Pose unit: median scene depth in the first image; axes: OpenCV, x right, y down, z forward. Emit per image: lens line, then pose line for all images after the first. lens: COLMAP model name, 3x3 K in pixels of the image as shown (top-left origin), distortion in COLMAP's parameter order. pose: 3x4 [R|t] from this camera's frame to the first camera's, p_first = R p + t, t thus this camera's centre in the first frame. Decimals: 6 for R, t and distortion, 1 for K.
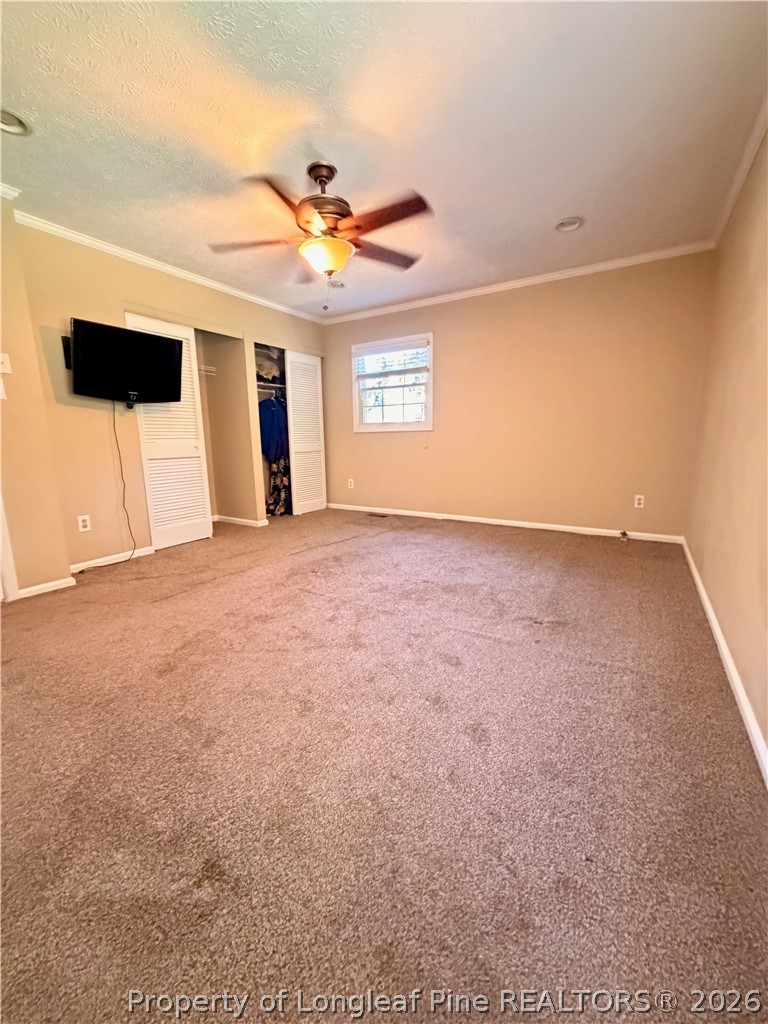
lens RADIAL K [[410.2, 0, 383.0], [0, 410.2, 510.5], [0, 0, 1]] dist [0.001887, -0.000431]
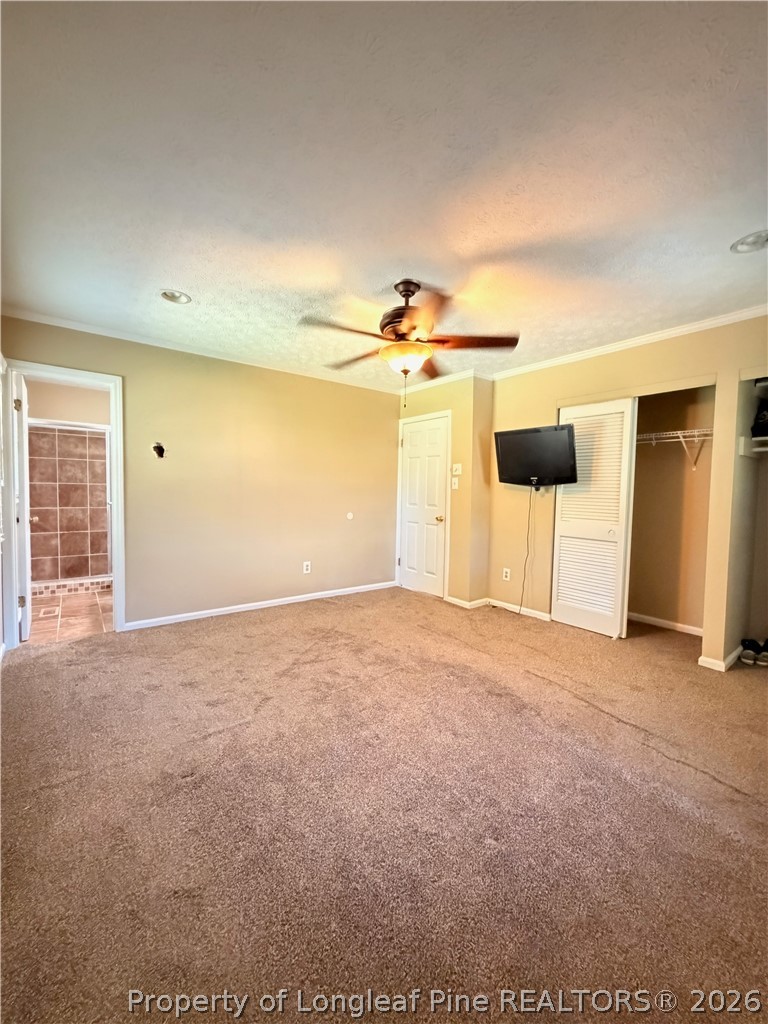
lens RADIAL K [[410.2, 0, 386.5], [0, 410.2, 511.4], [0, 0, 1]] dist [0.001887, -0.000431]
pose [[-0.352953, 0.057996, -0.933842, 0.731523], [-0.182643, 0.974605, 0.129560, -0.302963], [0.917641, 0.216288, -0.333398, 1.155293]]
